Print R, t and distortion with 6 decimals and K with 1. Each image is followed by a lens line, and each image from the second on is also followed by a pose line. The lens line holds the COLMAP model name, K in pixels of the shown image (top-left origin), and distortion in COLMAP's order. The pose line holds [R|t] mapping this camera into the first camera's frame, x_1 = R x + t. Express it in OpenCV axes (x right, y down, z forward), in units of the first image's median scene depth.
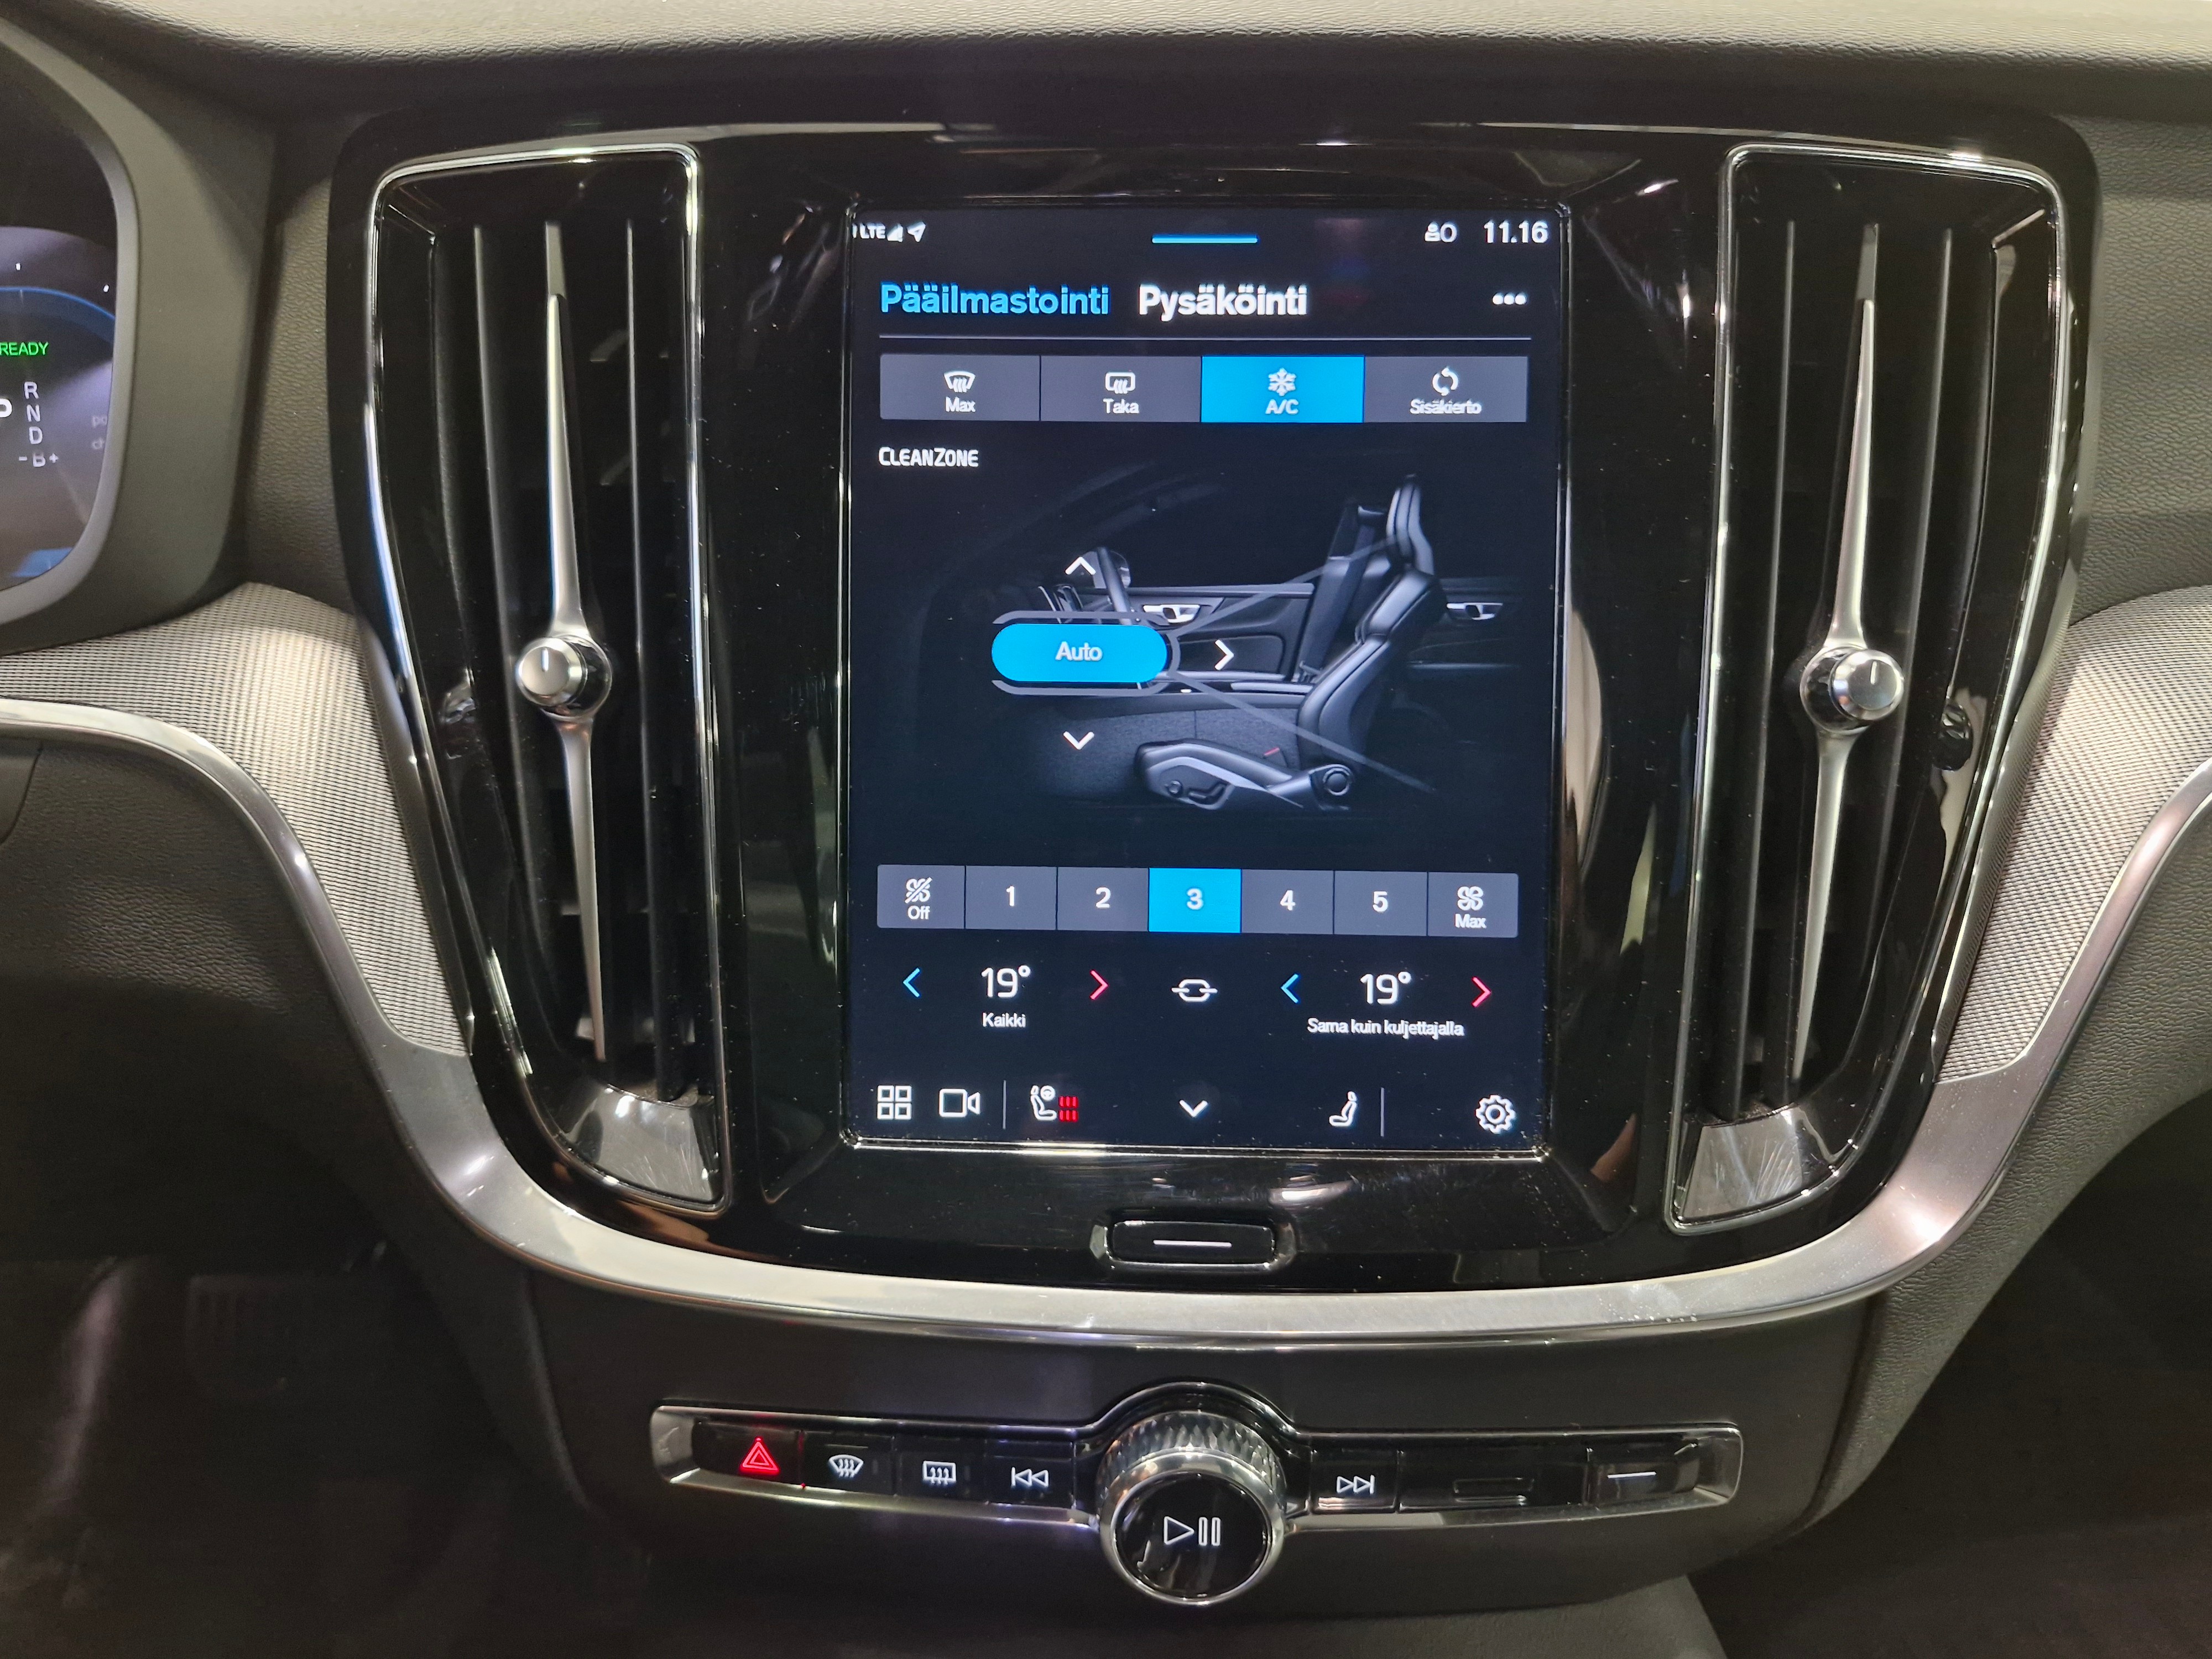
lens RADIAL K [[1612.6, 0, 1108.3], [0, 1612.6, 815.7], [0, 0, 1]] dist [0.101269, -0.137240]
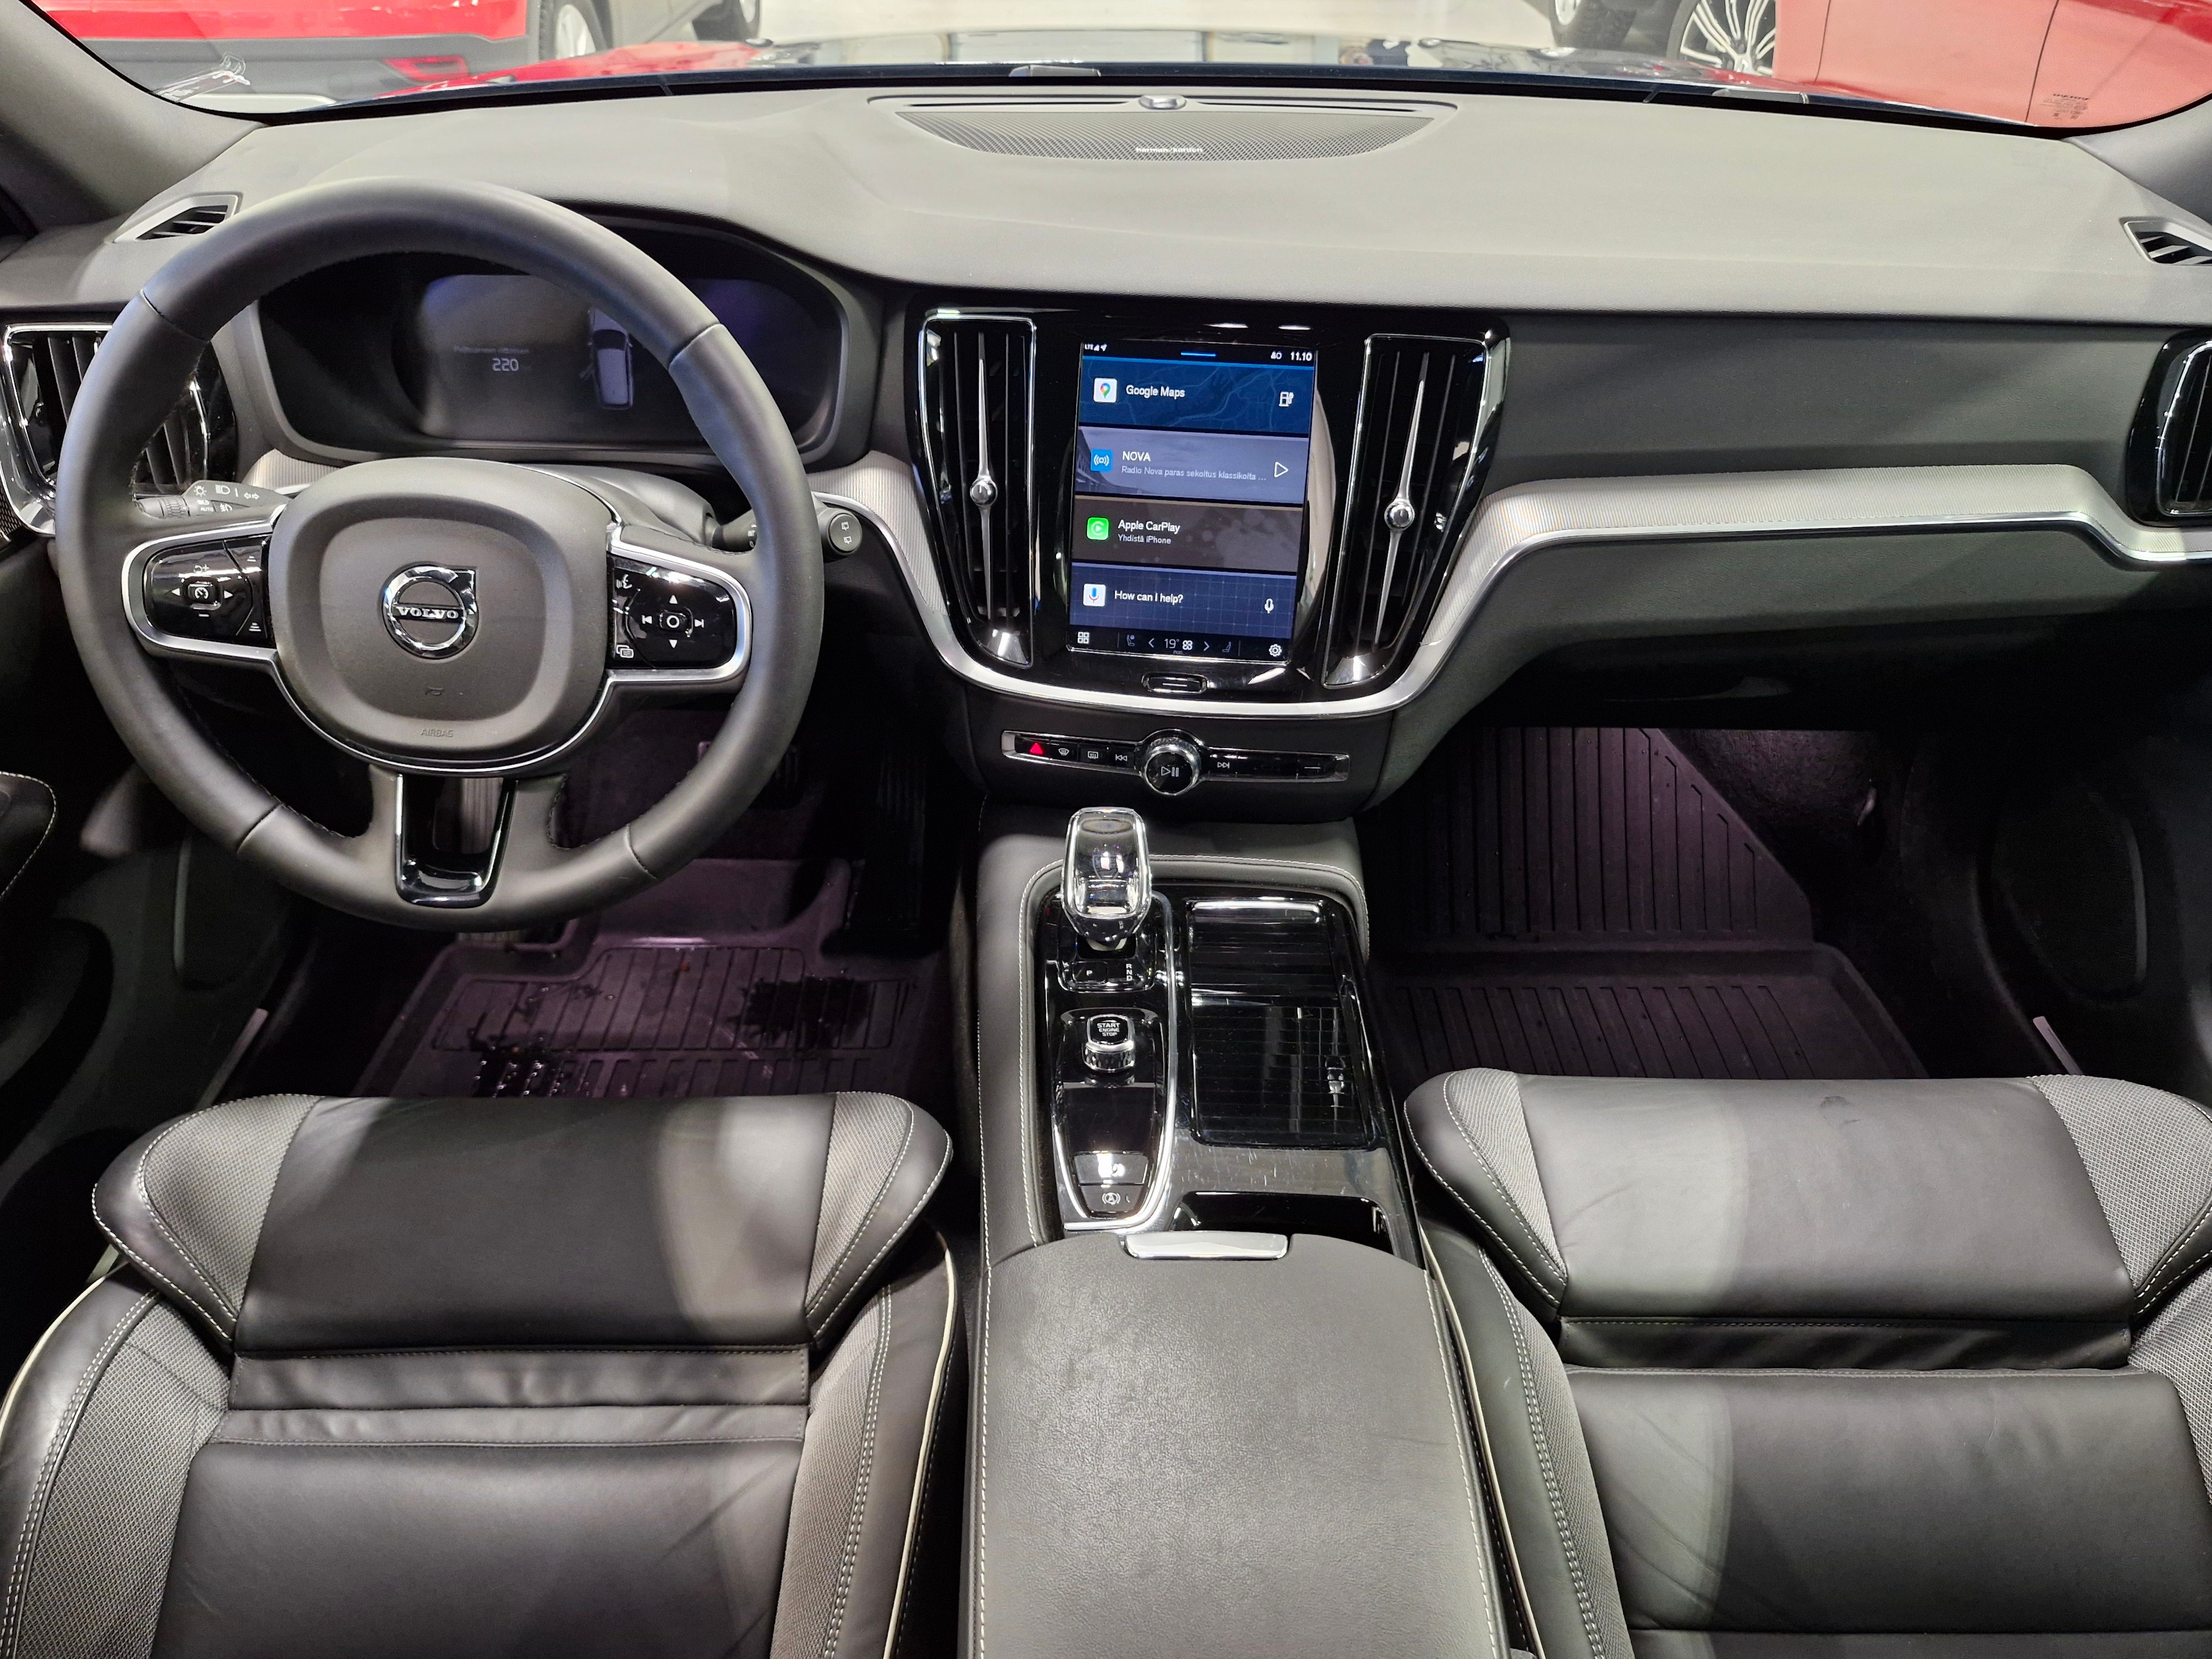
lens RADIAL K [[1639.6, 0, 1094.1], [0, 1639.6, 838.1], [0, 0, 1]] dist [0.111209, -0.176937]
pose [[0.994943, 0.061360, -0.079519, 0.163194], [-0.042536, 0.974610, 0.219832, -0.143017], [0.090989, -0.215338, 0.972291, -2.157736]]
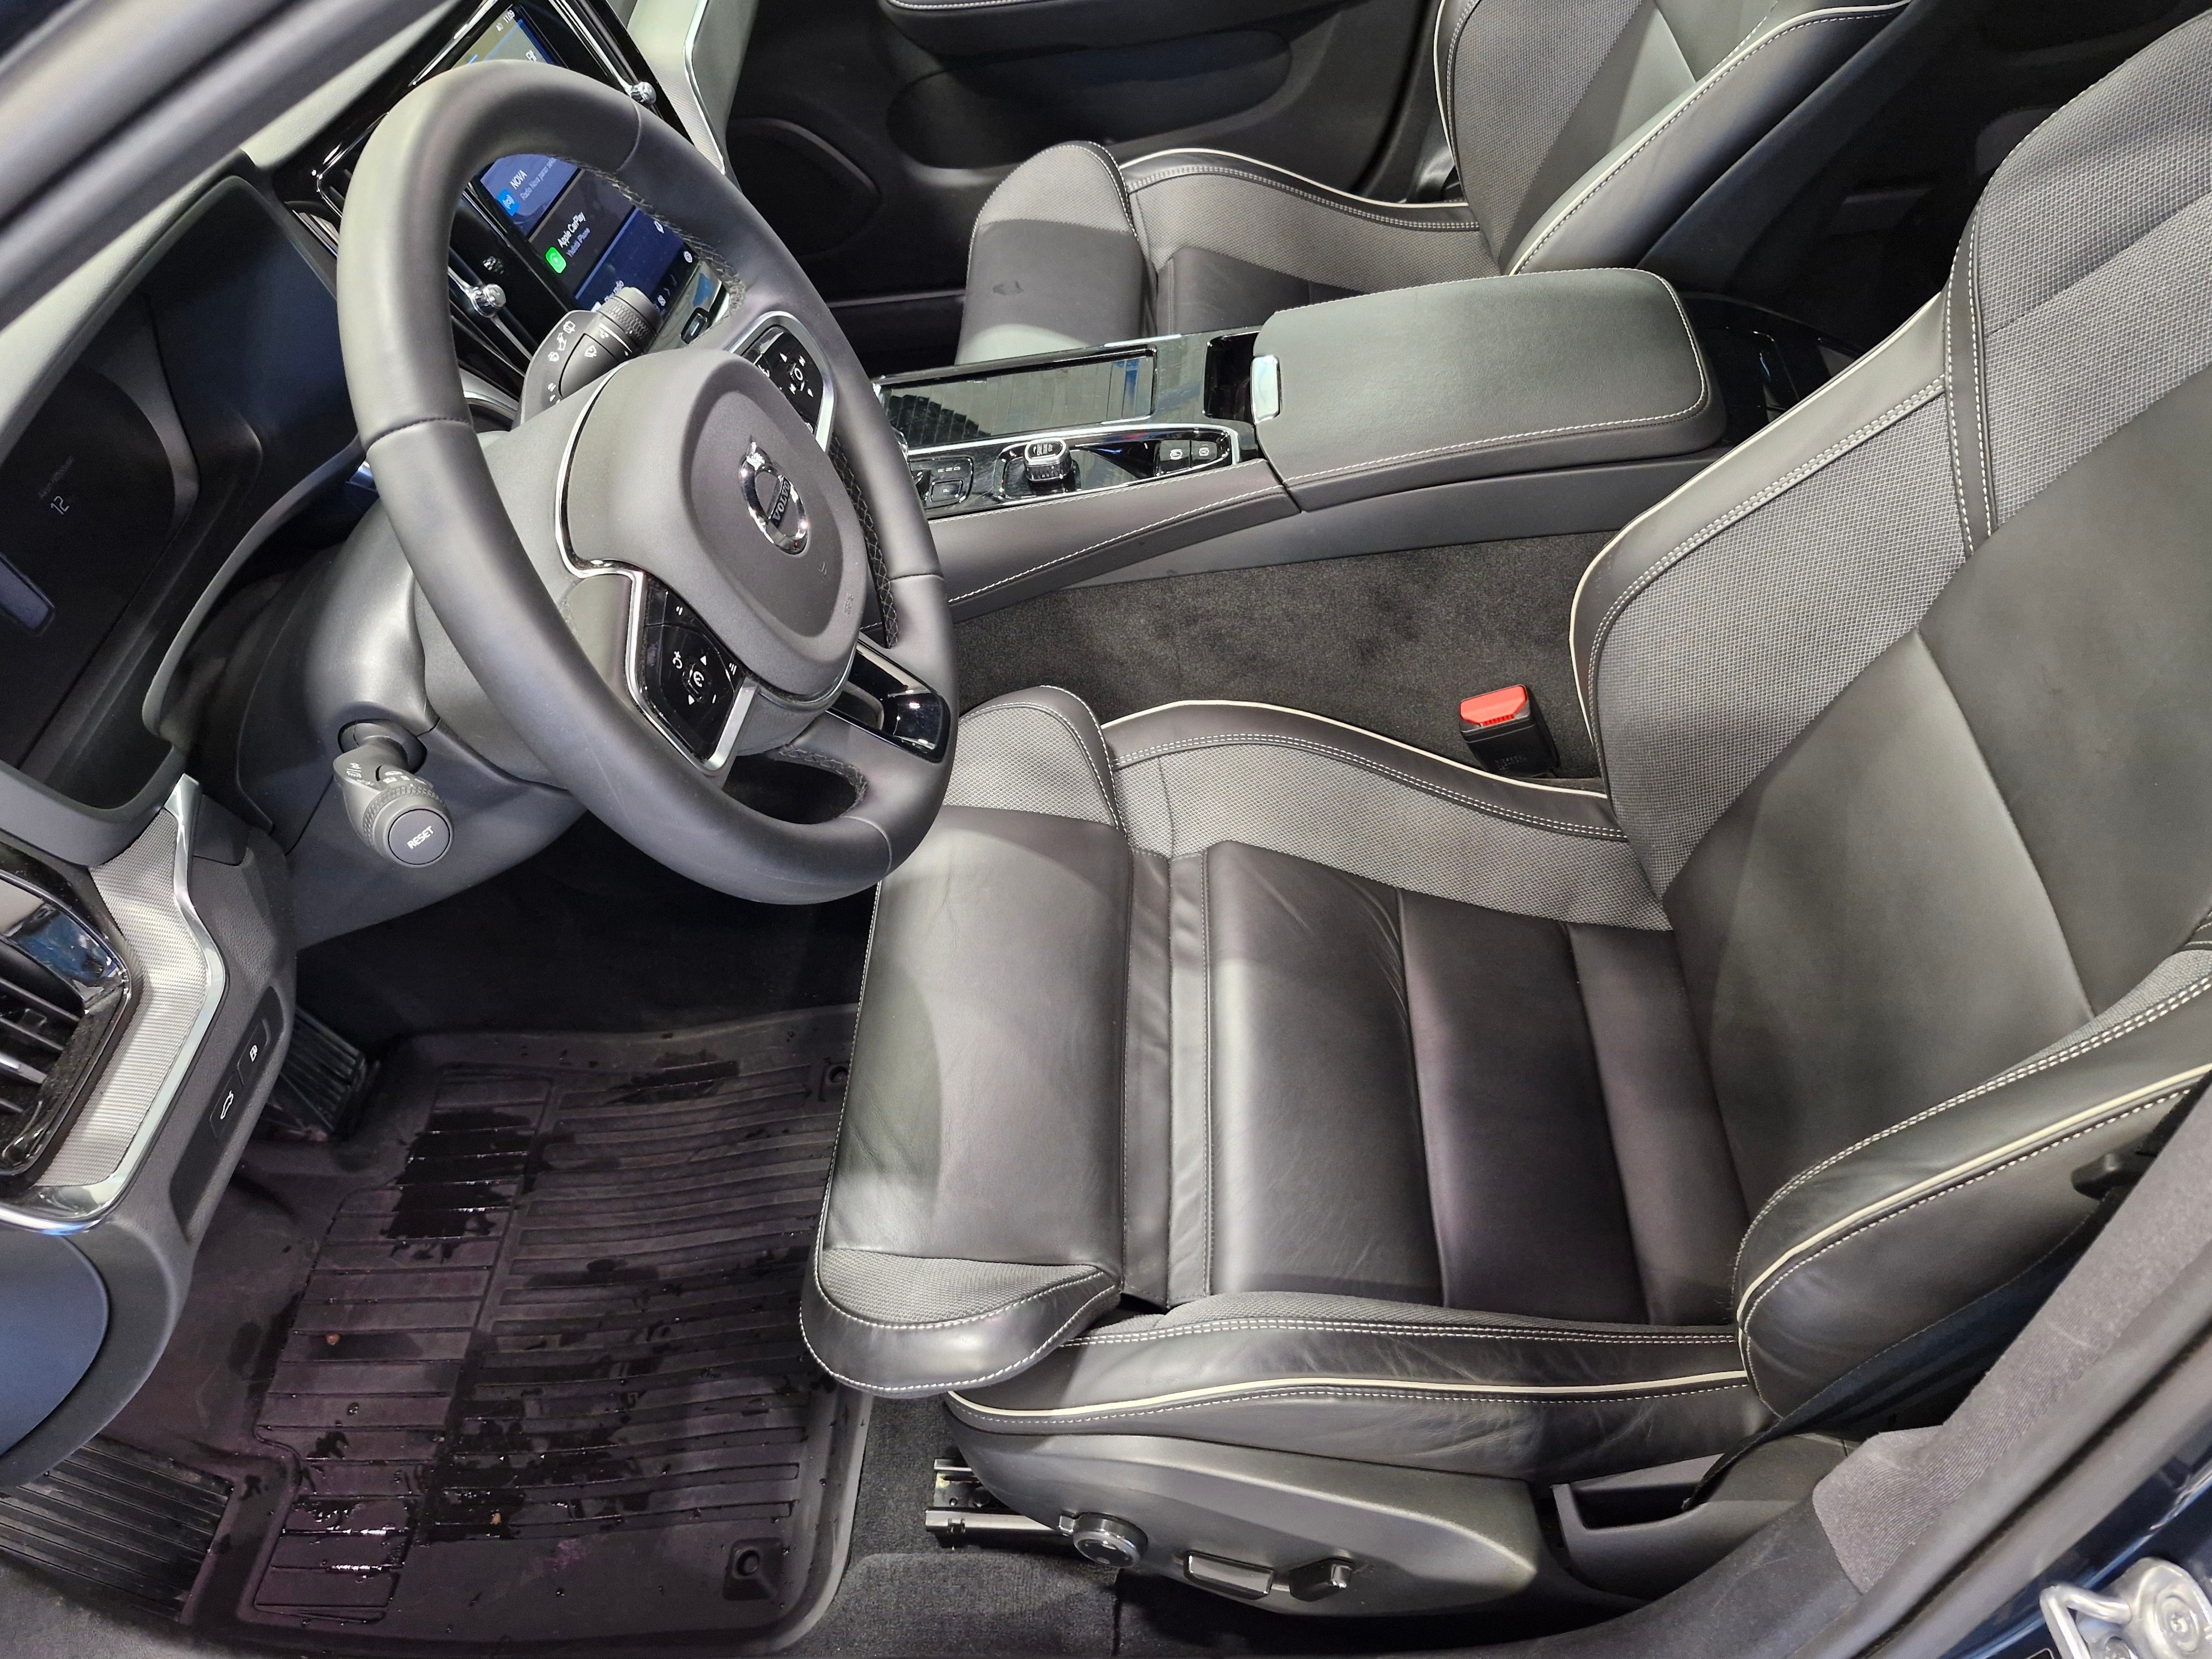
lens RADIAL K [[1639.6, 0, 1094.1], [0, 1639.6, 838.1], [0, 0, 1]] dist [0.111209, -0.176937]
pose [[0.141133, -0.746898, 0.649788, -2.800795], [0.488096, 0.623536, 0.610708, -0.766767], [-0.861303, 0.230968, 0.452560, -1.030063]]
